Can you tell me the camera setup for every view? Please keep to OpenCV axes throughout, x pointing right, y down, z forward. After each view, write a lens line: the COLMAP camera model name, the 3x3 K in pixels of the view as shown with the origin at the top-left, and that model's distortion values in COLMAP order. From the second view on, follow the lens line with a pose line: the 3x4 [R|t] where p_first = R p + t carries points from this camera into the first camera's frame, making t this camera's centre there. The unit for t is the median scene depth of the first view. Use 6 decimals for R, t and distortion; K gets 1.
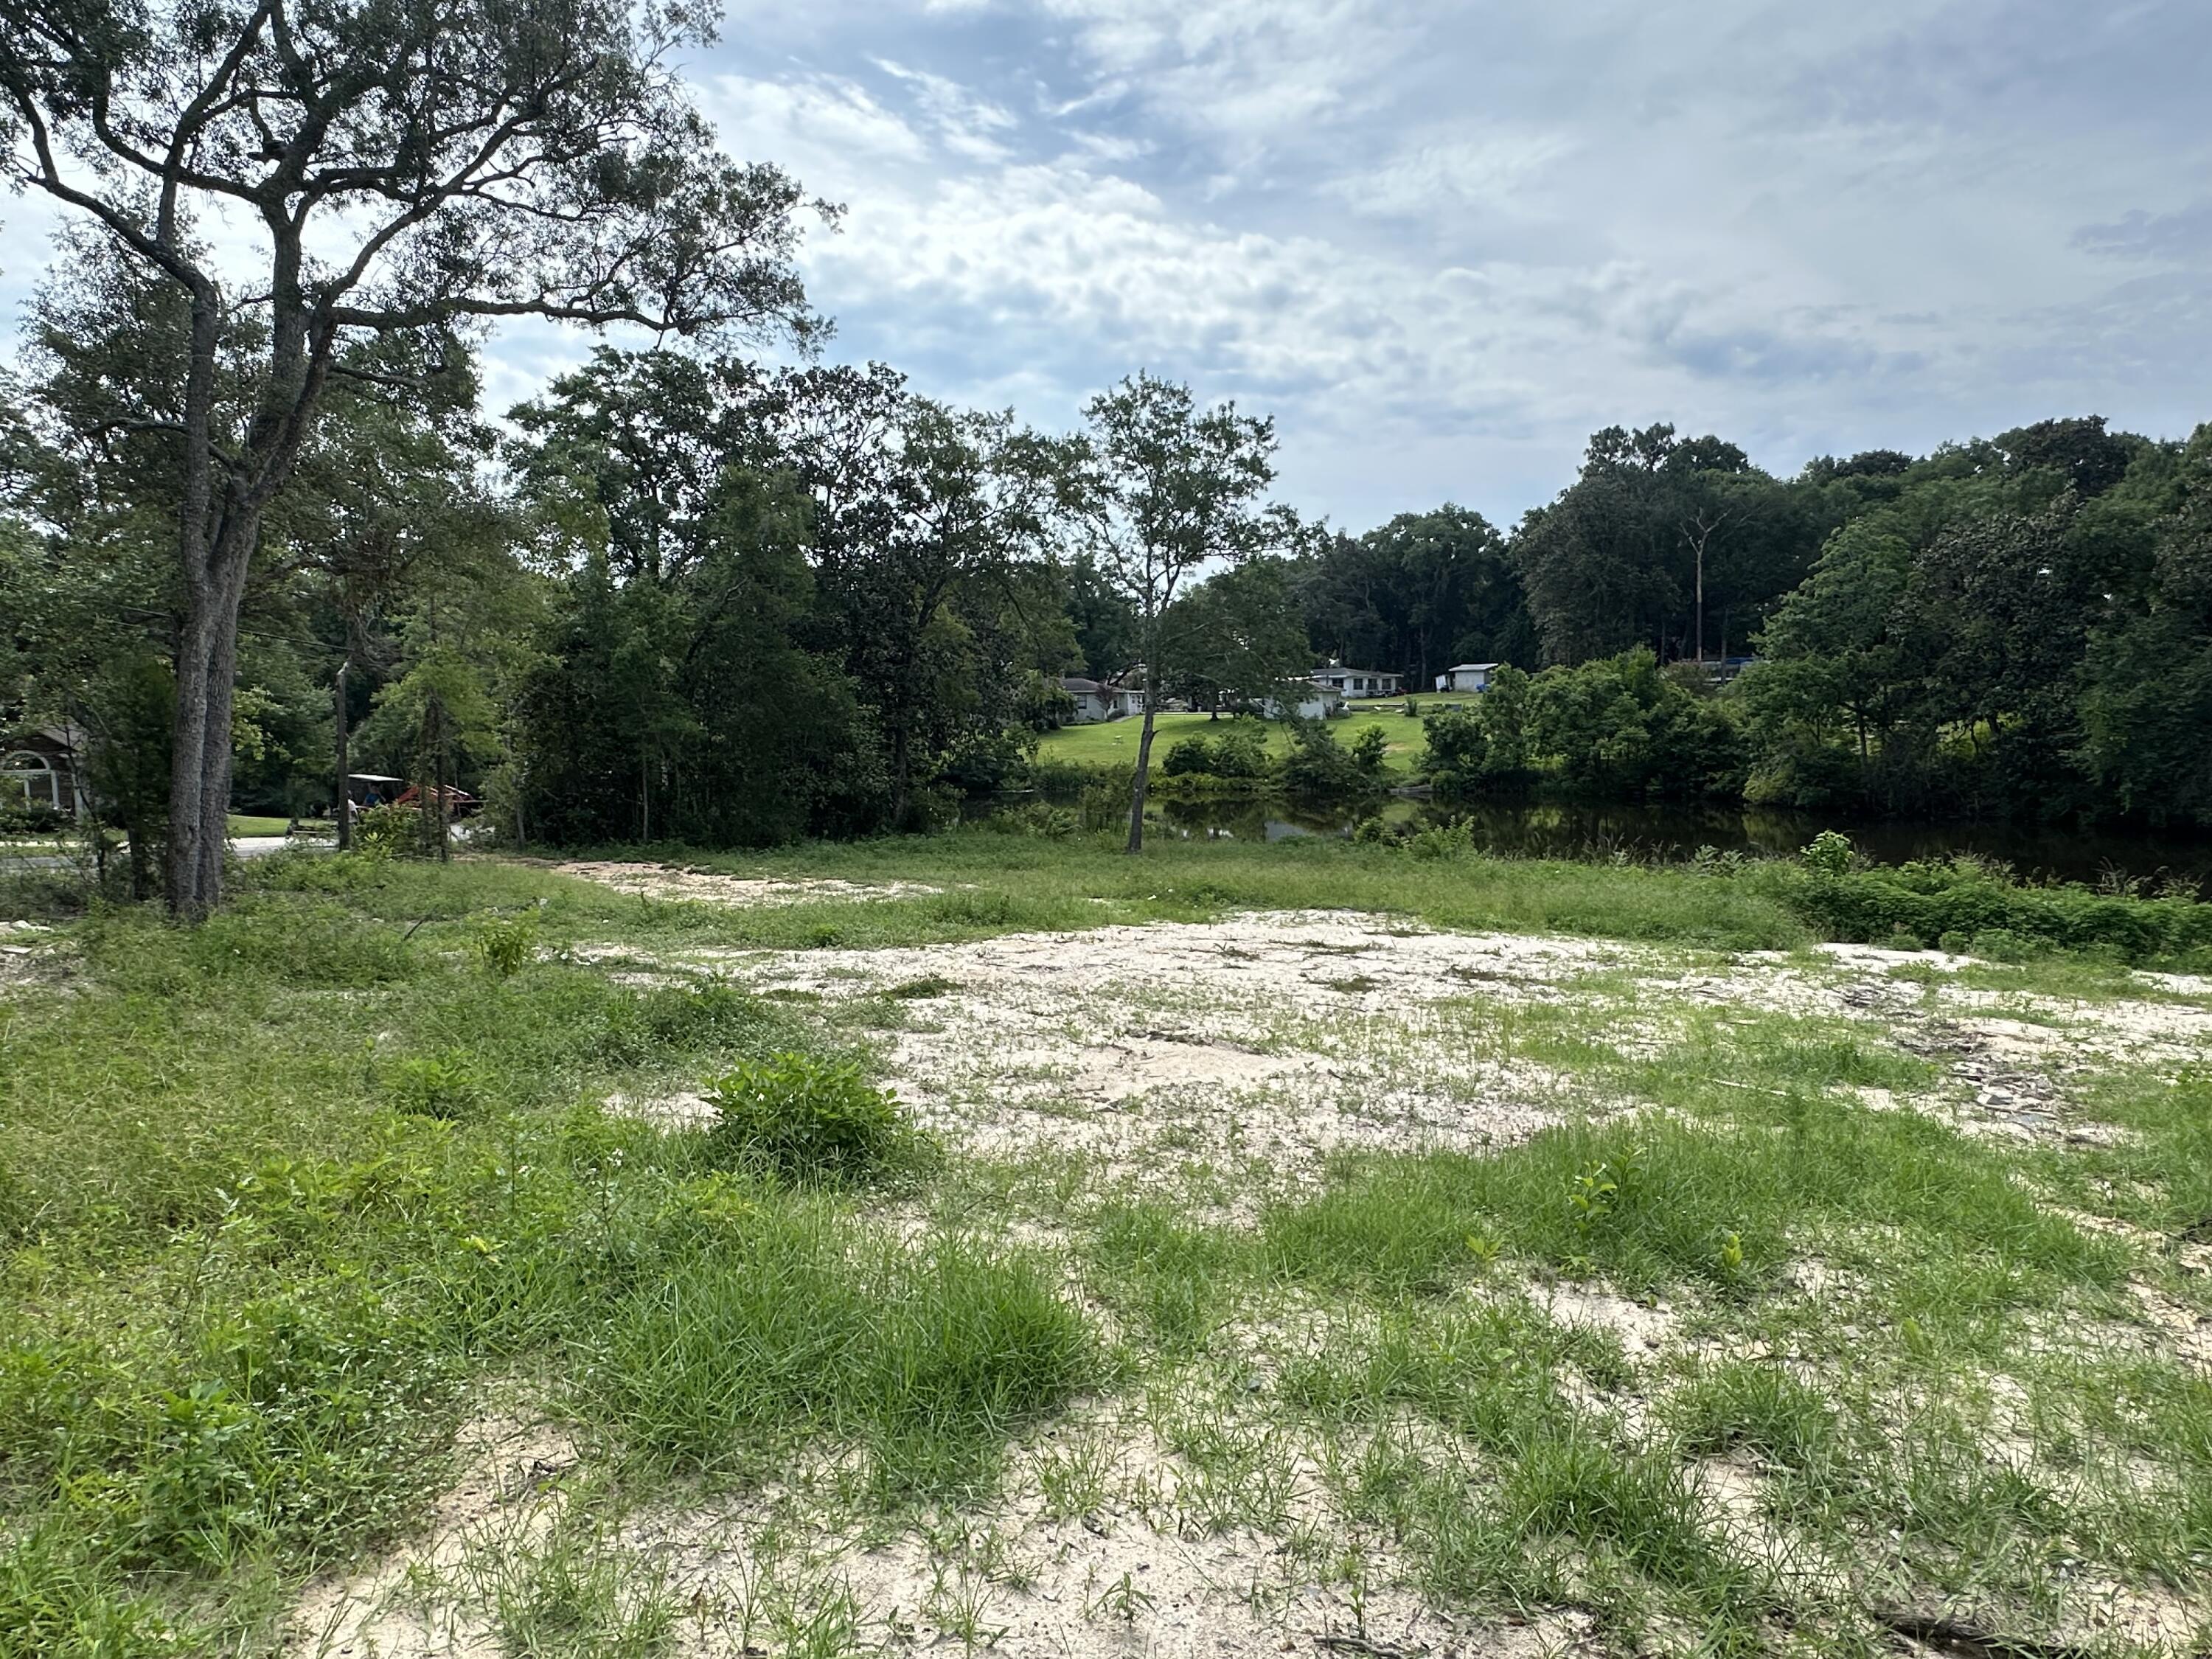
lens RADIAL K [[1307.8, 0, 1105.5], [0, 1307.8, 831.0], [0, 0, 1]] dist [-0.000167, -0.002892]
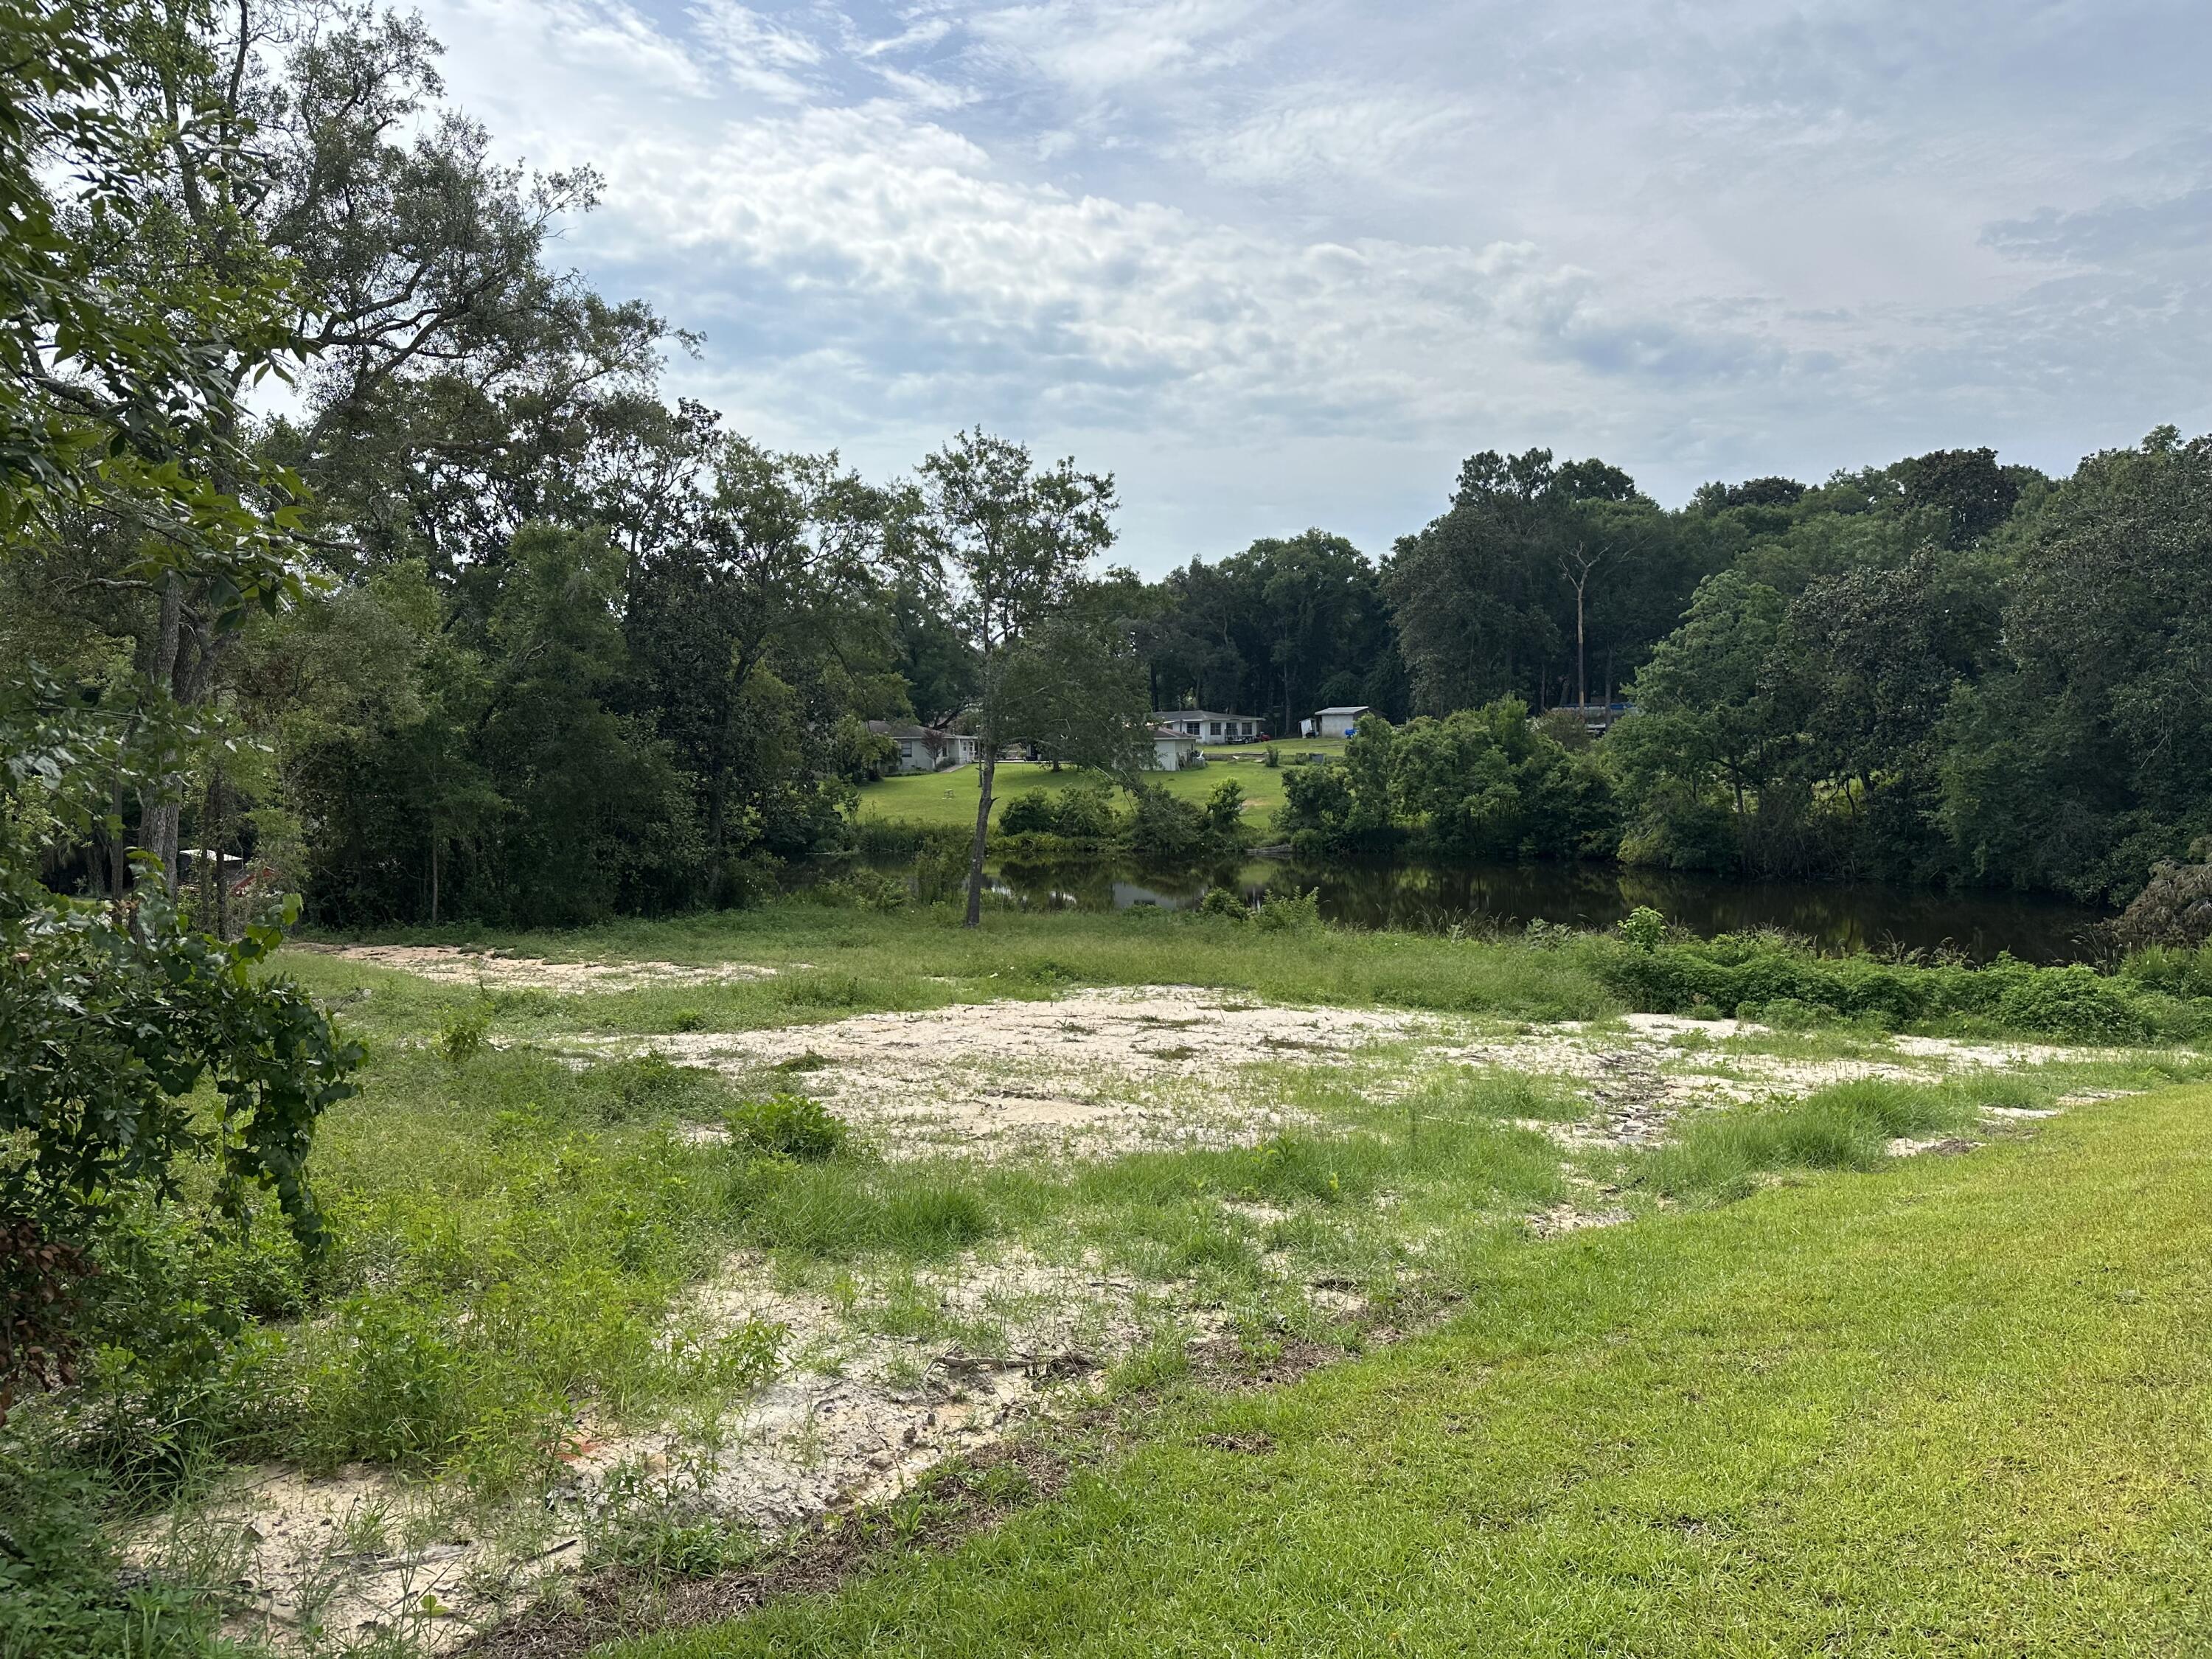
lens RADIAL K [[1541.9, 0, 1055.3], [0, 1541.9, 822.8], [0, 0, 1]] dist [0.071911, -0.077543]
pose [[0.996619, -0.005654, 0.081970, -0.007357], [0.009249, 0.999009, -0.043542, -0.007828], [-0.081642, 0.044153, 0.995683, -0.100092]]
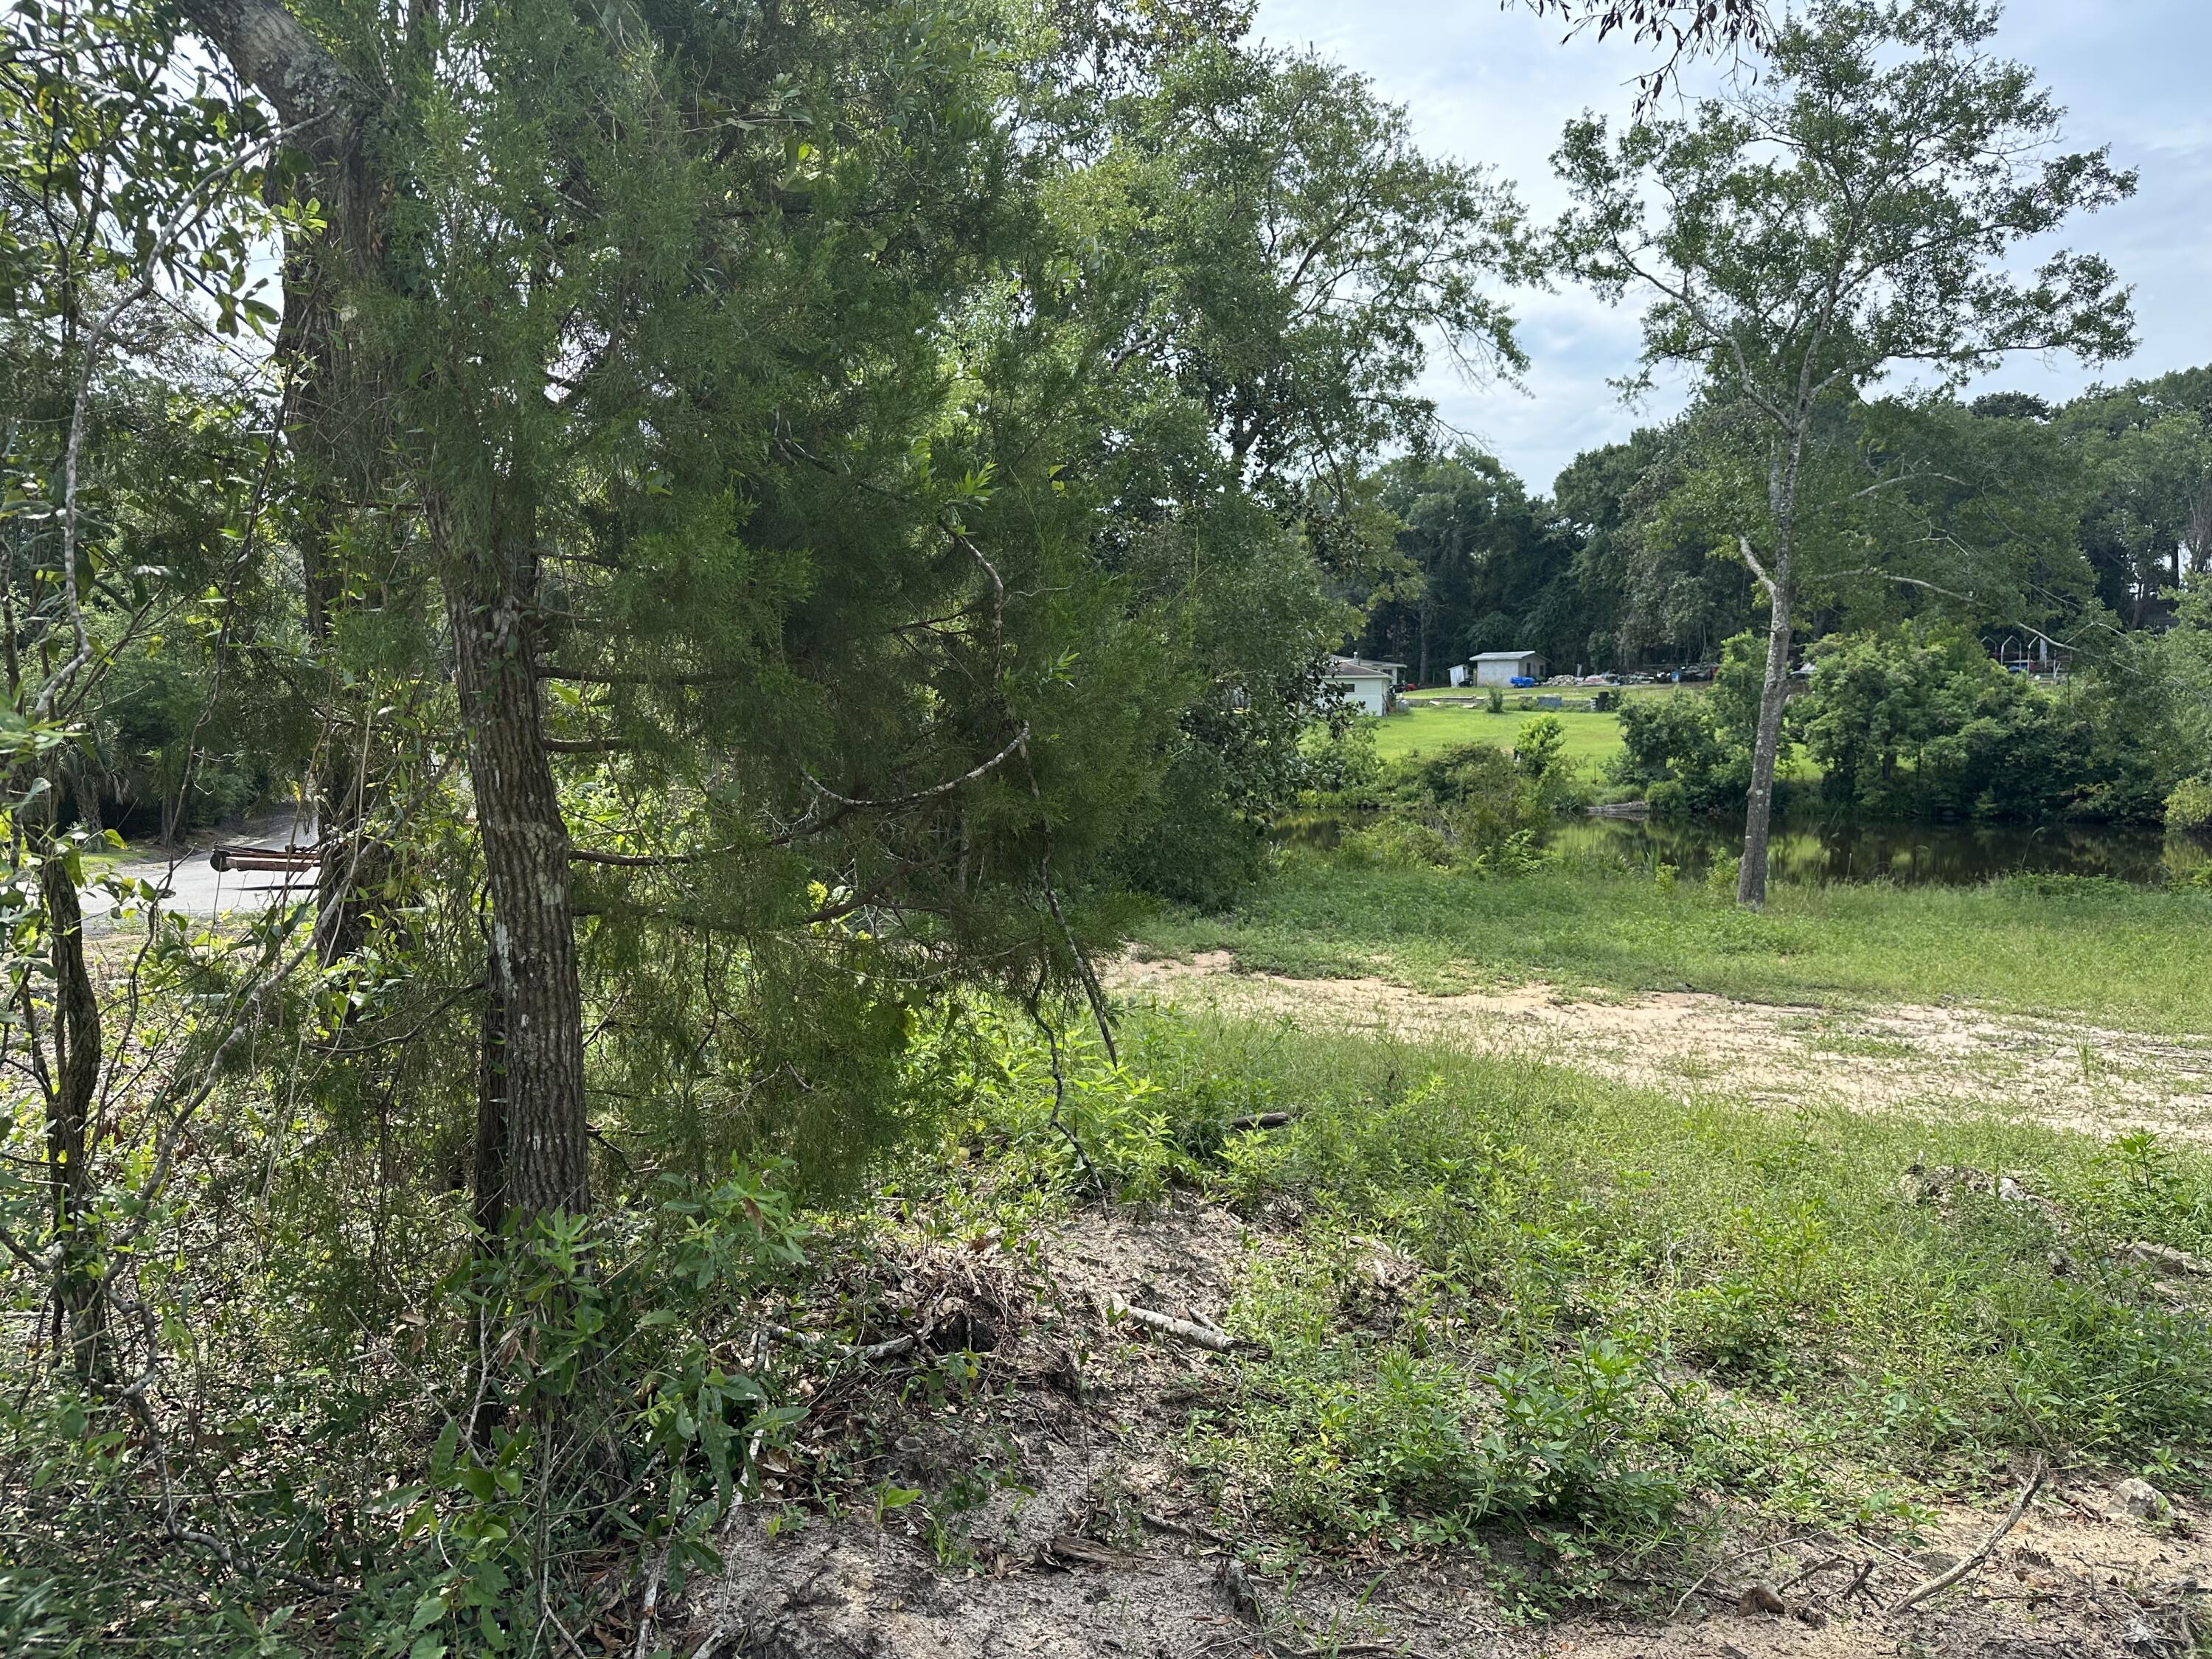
lens RADIAL K [[1541.9, 0, 1079.4], [0, 1541.9, 858.9], [0, 0, 1]] dist [0.071911, -0.077543]
pose [[0.985254, 0.001031, 0.171094, -0.293540], [0.000076, 0.999979, -0.006462, 0.001828], [-0.171097, 0.006380, 0.985234, 0.339816]]
